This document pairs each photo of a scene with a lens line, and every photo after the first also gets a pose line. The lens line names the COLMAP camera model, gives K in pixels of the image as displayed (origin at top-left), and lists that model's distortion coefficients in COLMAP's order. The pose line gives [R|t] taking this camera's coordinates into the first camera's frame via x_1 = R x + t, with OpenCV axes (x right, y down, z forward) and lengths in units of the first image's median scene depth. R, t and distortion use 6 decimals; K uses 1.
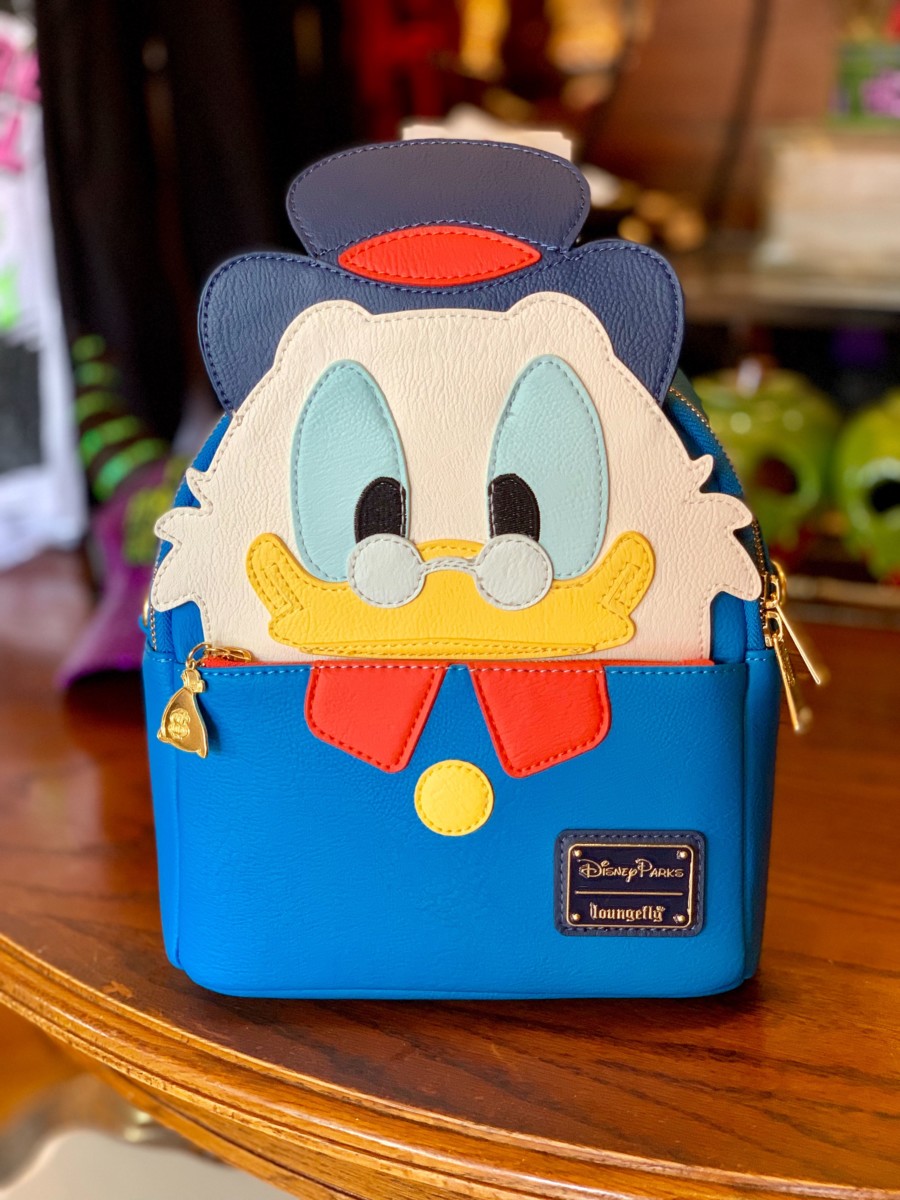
lens RADIAL K [[1799.5, 0, 449.3], [0, 1799.5, 599.4], [0, 0, 1]] dist [-0.036304, 0.000000]
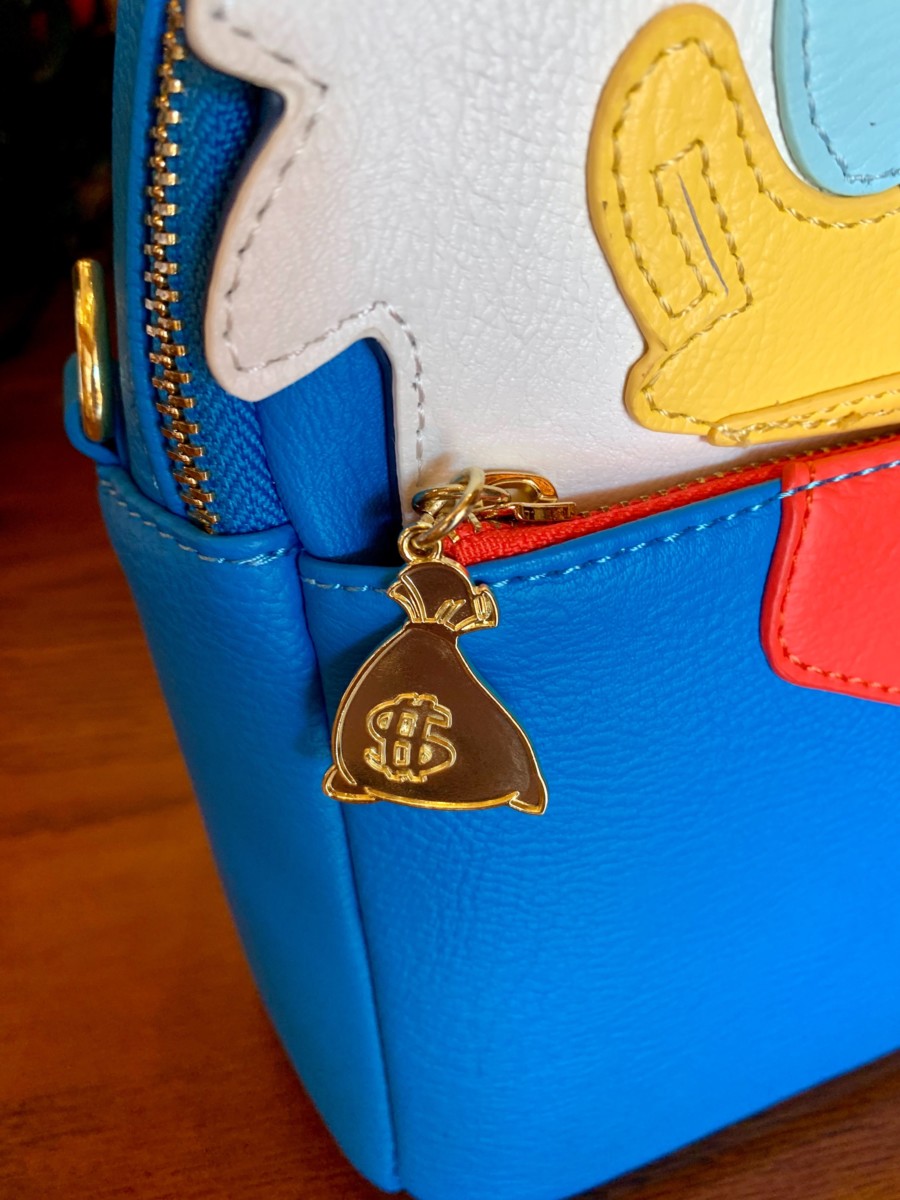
lens RADIAL K [[973.7, 0, 448.7], [0, 973.7, 599.1], [0, 0, 1]] dist [-0.003228, -0.006788]
pose [[0.887178, -0.258862, 0.381977, -0.199106], [0.125973, 0.932245, 0.339190, -0.010280], [-0.443900, -0.252803, 0.859677, 0.870358]]
